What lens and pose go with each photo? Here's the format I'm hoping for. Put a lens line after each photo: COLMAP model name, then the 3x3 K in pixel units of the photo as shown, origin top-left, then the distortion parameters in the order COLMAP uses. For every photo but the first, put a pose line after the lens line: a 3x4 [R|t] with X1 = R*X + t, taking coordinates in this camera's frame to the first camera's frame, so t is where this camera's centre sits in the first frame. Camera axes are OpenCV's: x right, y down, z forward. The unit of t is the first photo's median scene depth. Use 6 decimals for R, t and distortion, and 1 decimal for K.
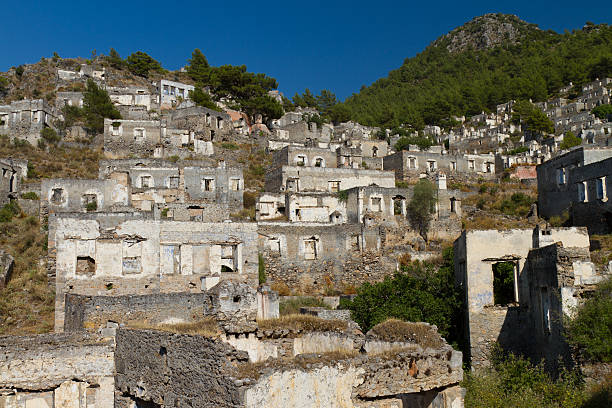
lens RADIAL K [[671.4, 0, 306.0], [0, 671.4, 204.0], [0, 0, 1]] dist [0.017053, 0.016500]
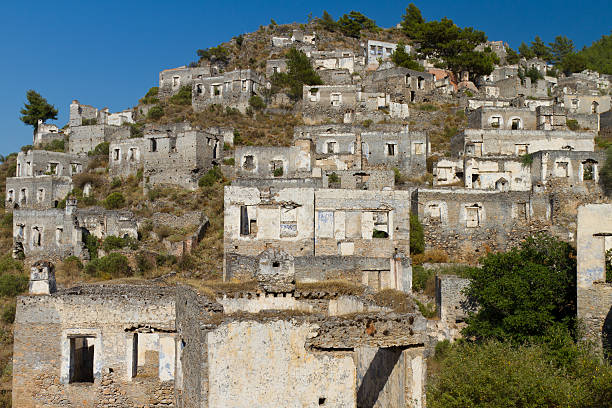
lens RADIAL K [[699.2, 0, 306.0], [0, 699.2, 204.0], [0, 0, 1]] dist [0.022786, 0.011202]
pose [[0.945172, 0.012914, -0.326317, 0.085958], [0.006163, 0.998334, 0.057361, -0.009141], [0.326514, -0.056227, 0.943518, -0.037730]]
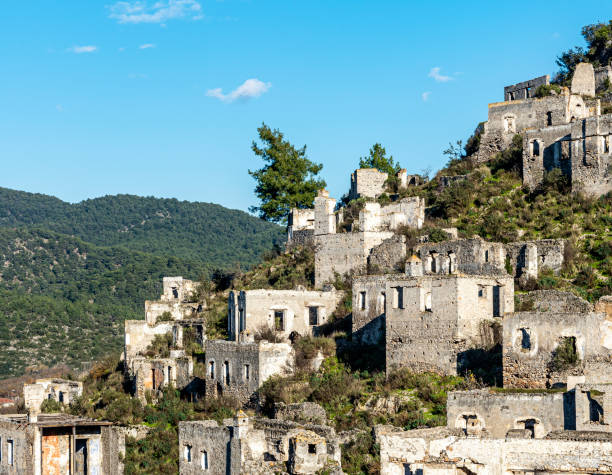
lens RADIAL K [[1527.4, 0, 306.0], [0, 1527.4, 237.5], [0, 0, 1]] dist [-0.034878, -0.357881]
pose [[0.726488, -0.025931, -0.686690, 0.502002], [0.062350, 0.997653, 0.028289, -0.165194], [0.684345, -0.063367, 0.726400, -0.228360]]
